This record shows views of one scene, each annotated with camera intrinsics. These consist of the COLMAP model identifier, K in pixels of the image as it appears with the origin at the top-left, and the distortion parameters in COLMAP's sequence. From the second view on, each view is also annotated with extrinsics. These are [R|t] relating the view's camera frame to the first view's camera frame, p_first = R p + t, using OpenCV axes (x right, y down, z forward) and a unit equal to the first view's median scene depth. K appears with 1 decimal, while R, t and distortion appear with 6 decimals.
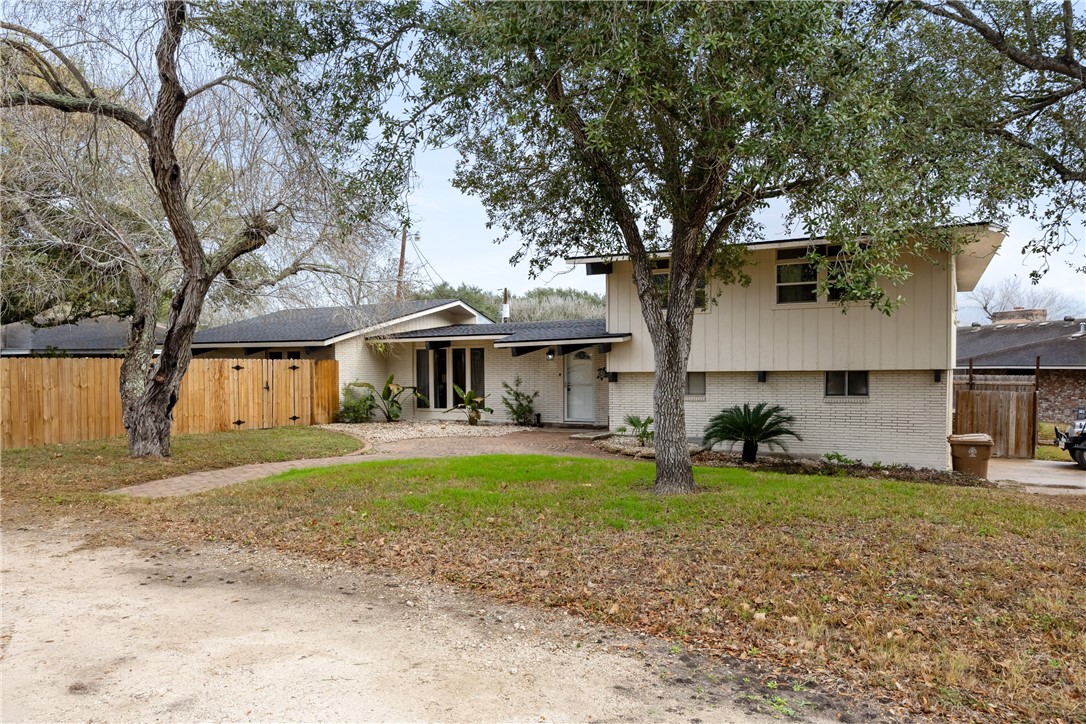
lens RADIAL K [[770.9, 0, 541.3], [0, 770.9, 370.3], [0, 0, 1]] dist [-0.004860, 0.001032]
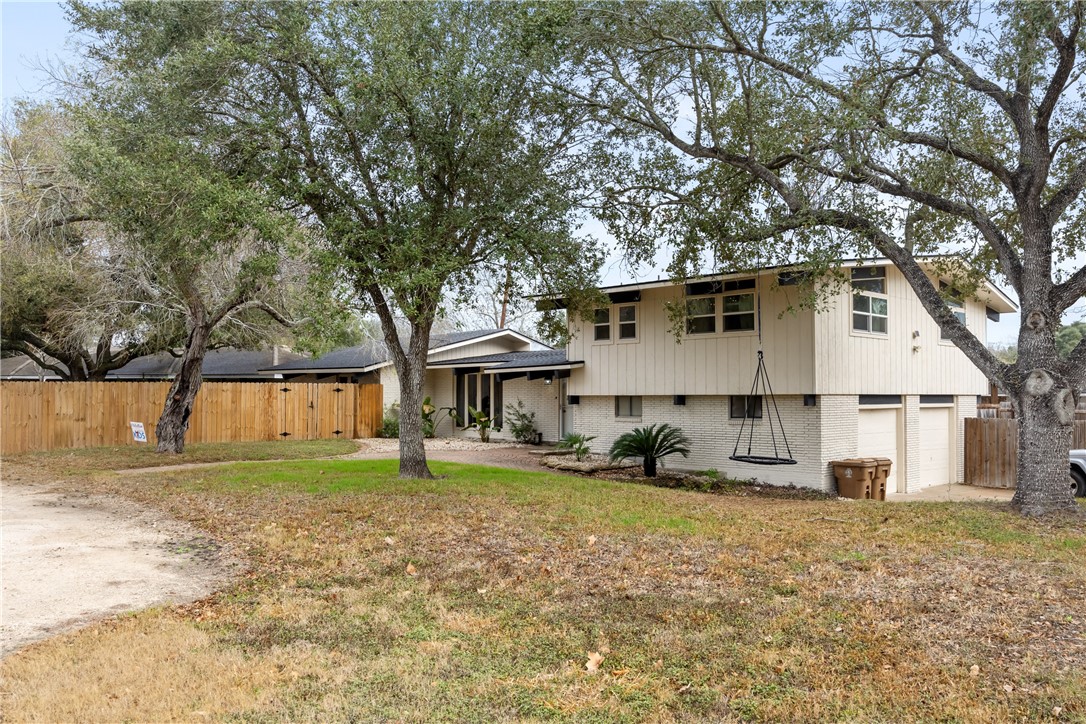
lens RADIAL K [[881.9, 0, 544.0], [0, 881.9, 359.5], [0, 0, 1]] dist [0.002746, -0.001642]
pose [[0.954478, -0.005531, -0.298229, 0.434712], [-0.006414, 0.999216, -0.039060, 0.000566], [0.298211, 0.039195, 0.953695, -0.236640]]
